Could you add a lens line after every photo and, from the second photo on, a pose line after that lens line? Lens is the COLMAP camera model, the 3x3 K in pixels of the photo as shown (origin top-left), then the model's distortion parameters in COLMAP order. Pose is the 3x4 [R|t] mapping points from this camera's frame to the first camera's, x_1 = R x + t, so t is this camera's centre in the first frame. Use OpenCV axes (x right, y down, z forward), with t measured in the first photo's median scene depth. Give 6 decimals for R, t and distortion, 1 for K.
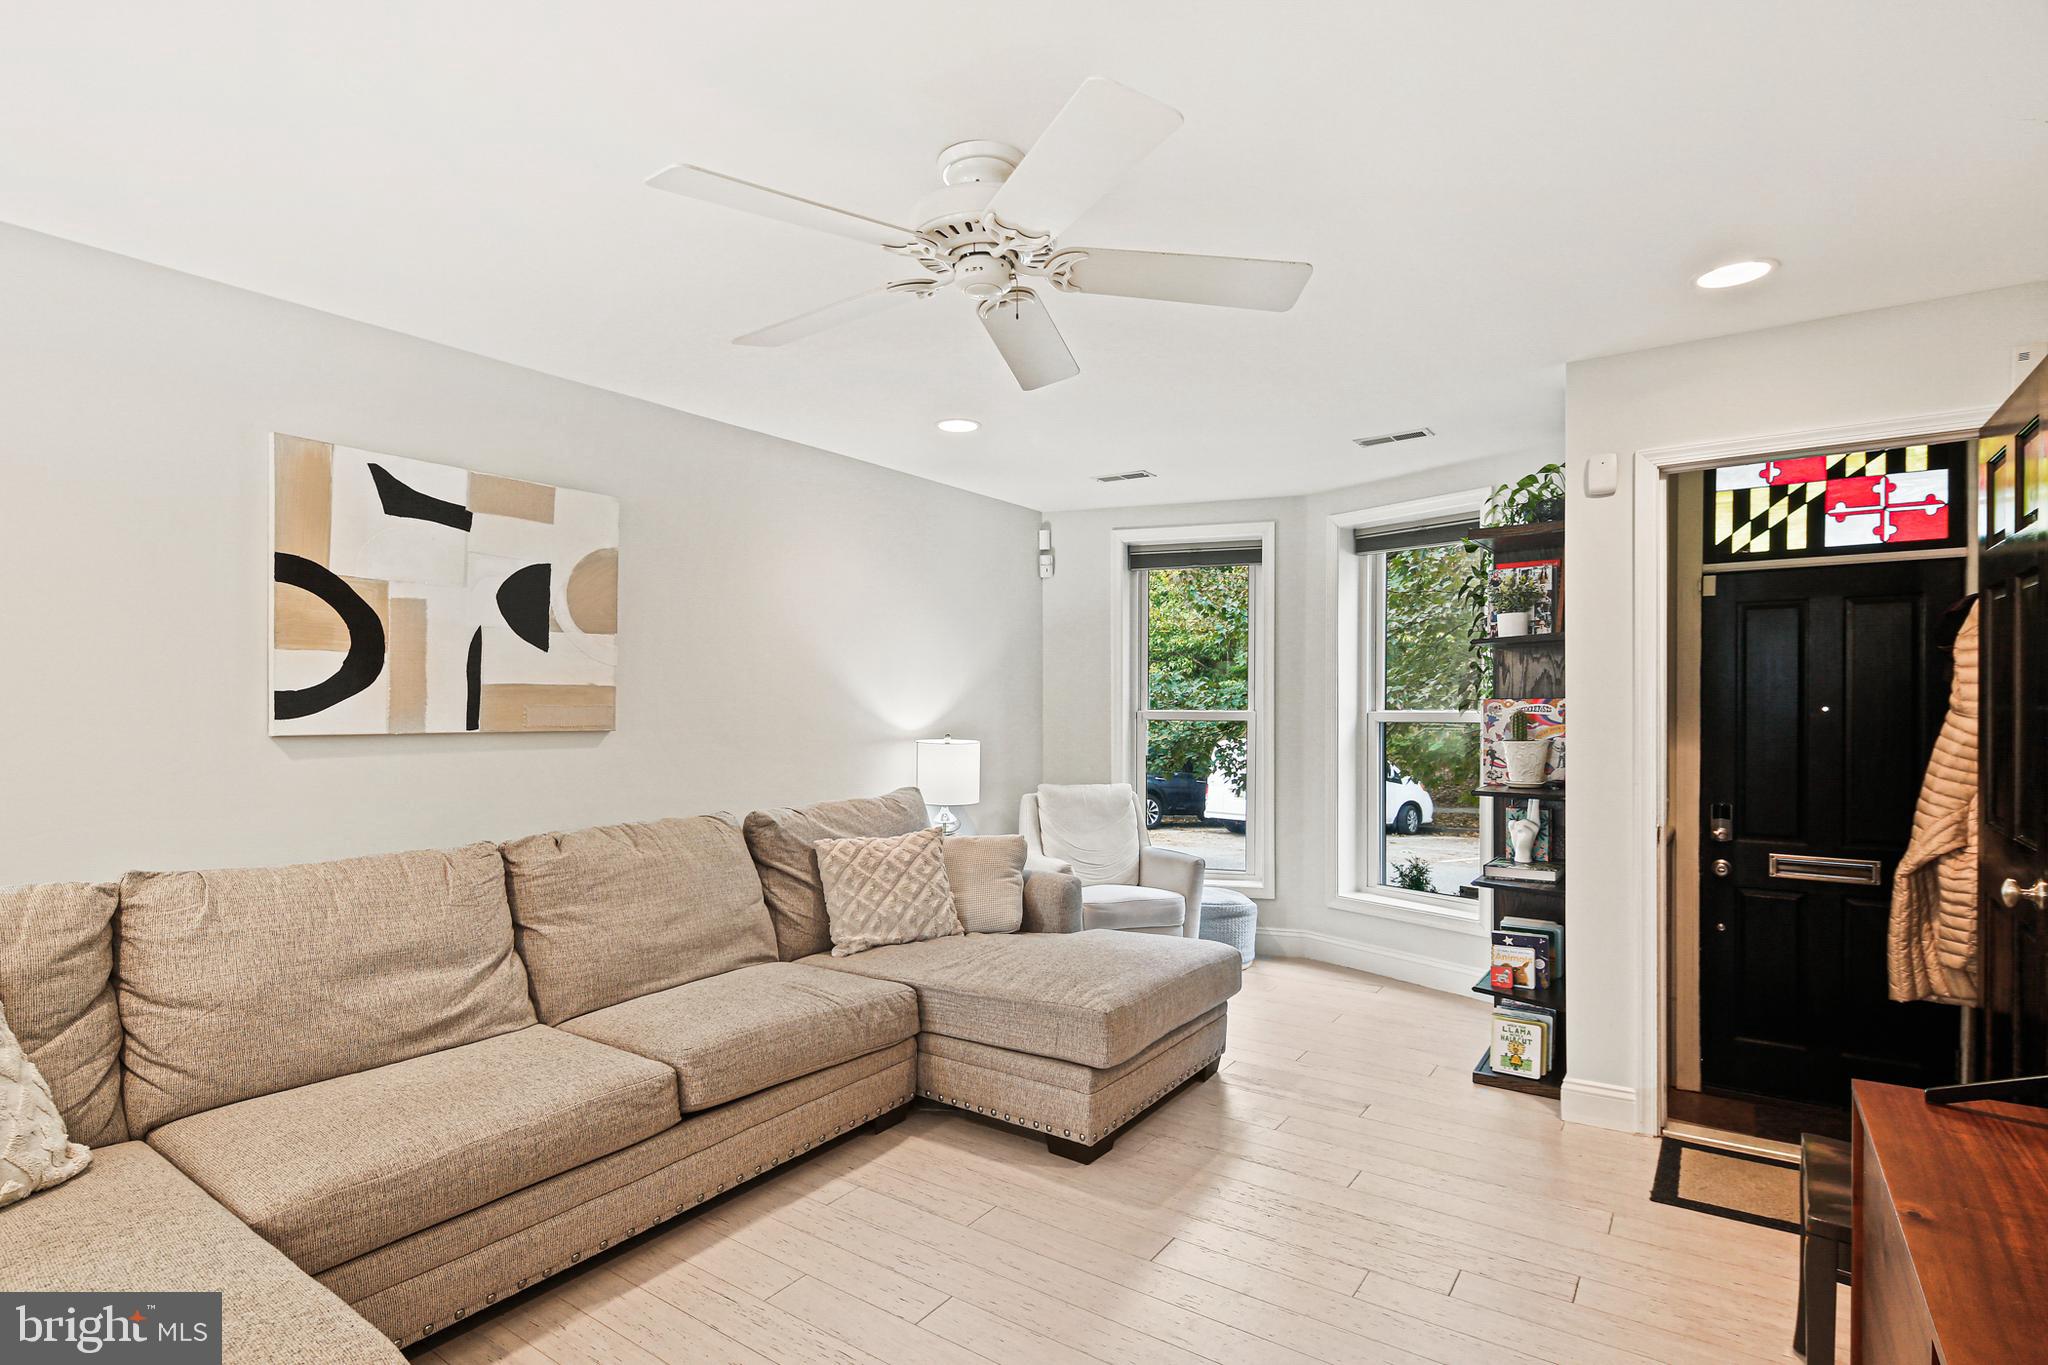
lens RADIAL K [[1002.0, 0, 1047.1], [0, 1002.0, 717.4], [0, 0, 1]] dist [0.005937, -0.004090]
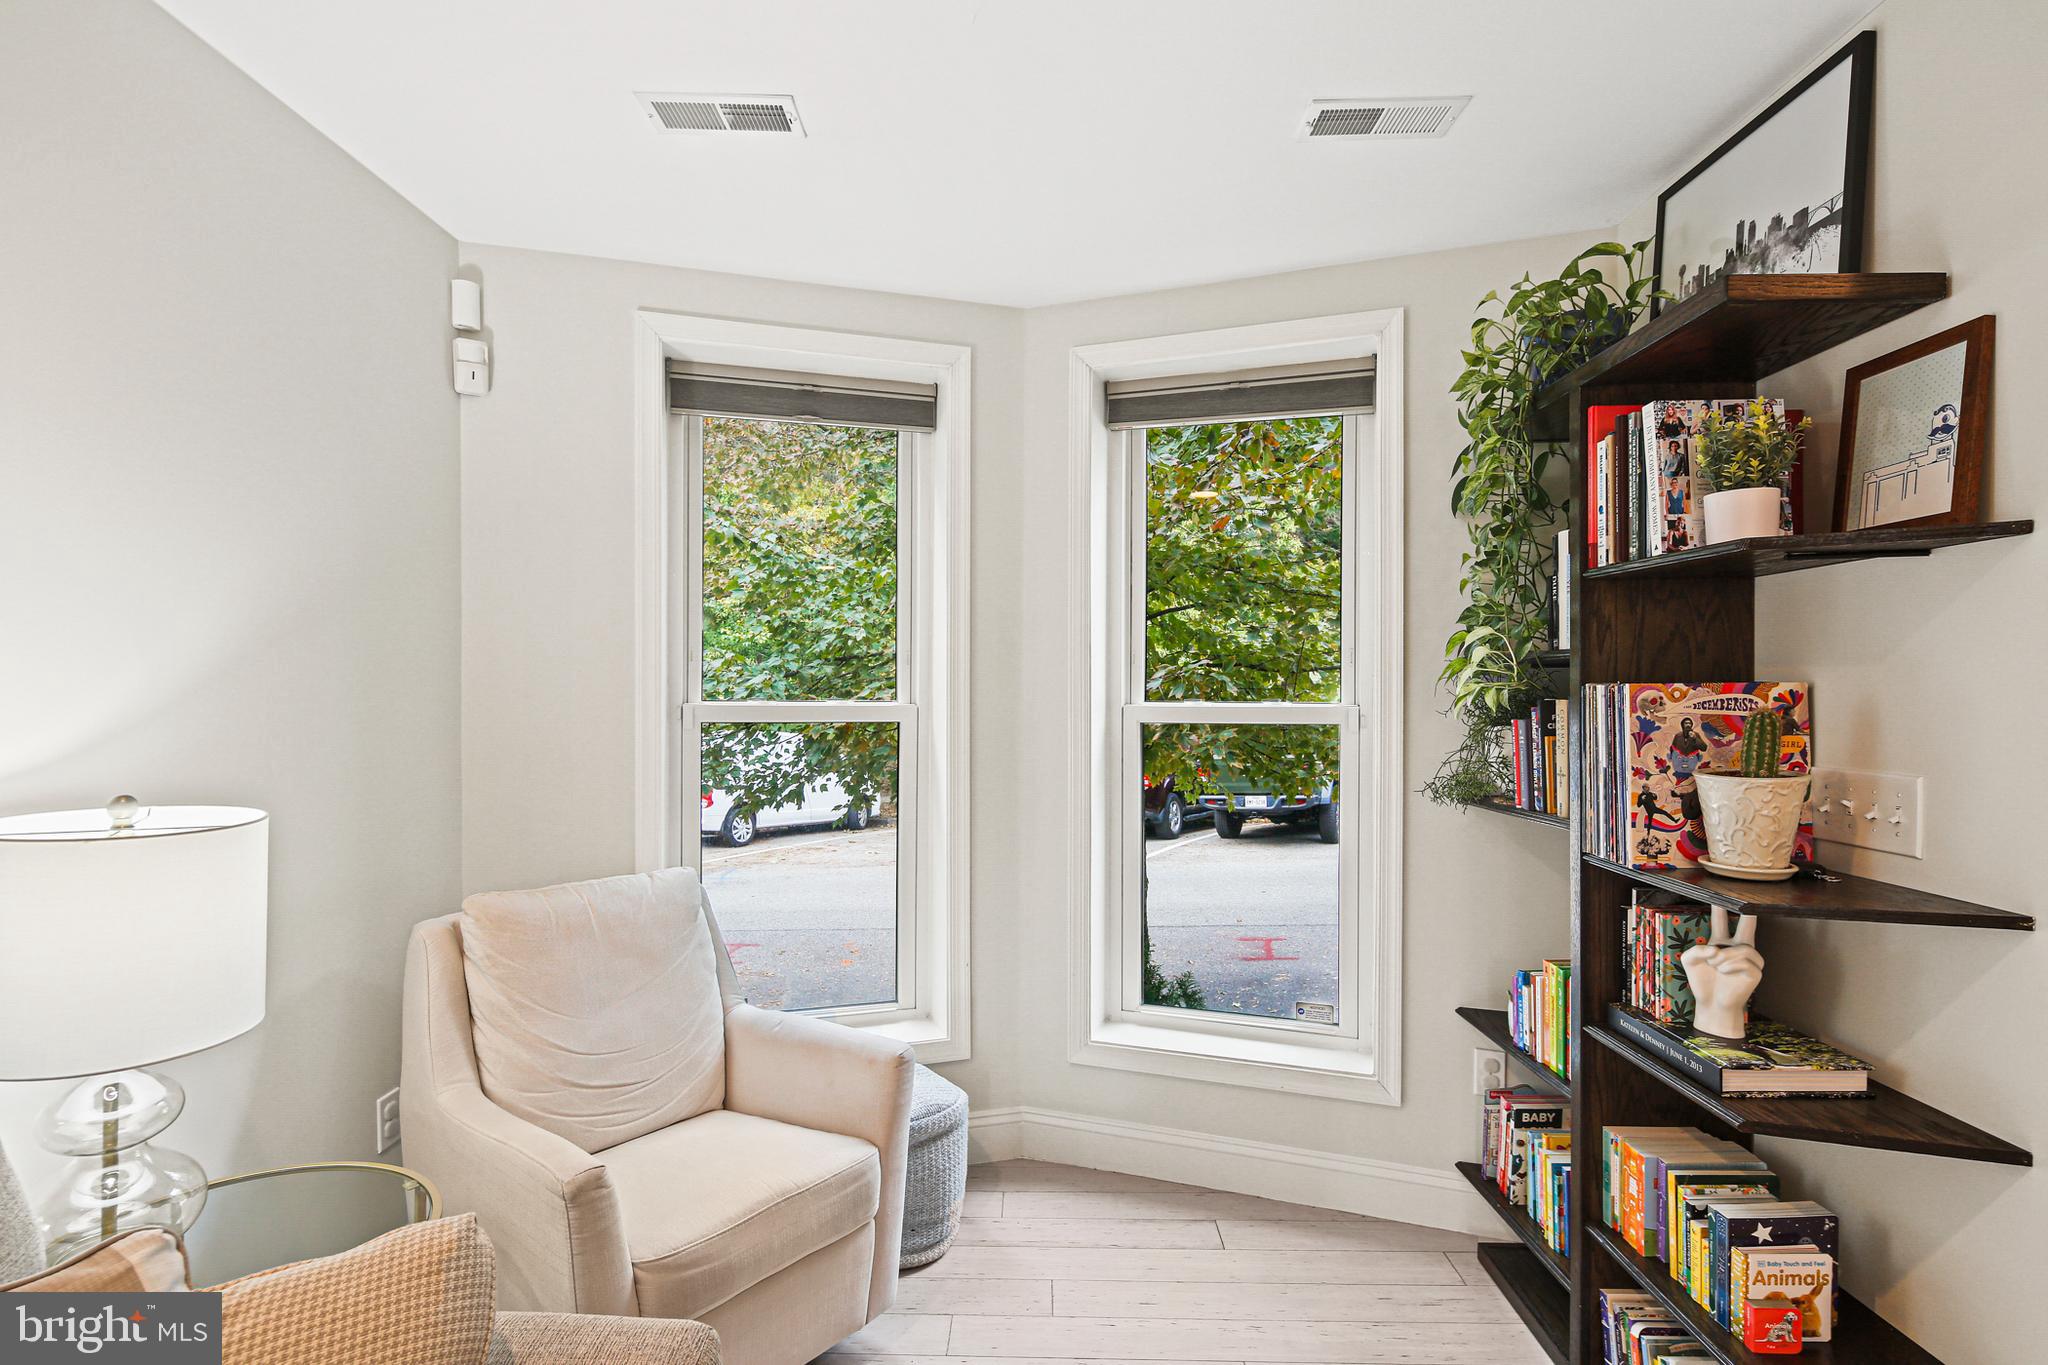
lens RADIAL K [[1002.0, 0, 1030.1], [0, 1002.0, 694.3], [0, 0, 1]] dist [0.005937, -0.004090]
pose [[0.842853, 0.000277, 0.538144, -0.032087], [0.004575, 0.999960, -0.007681, -0.007645], [-0.538125, 0.008936, 0.842818, 0.546378]]
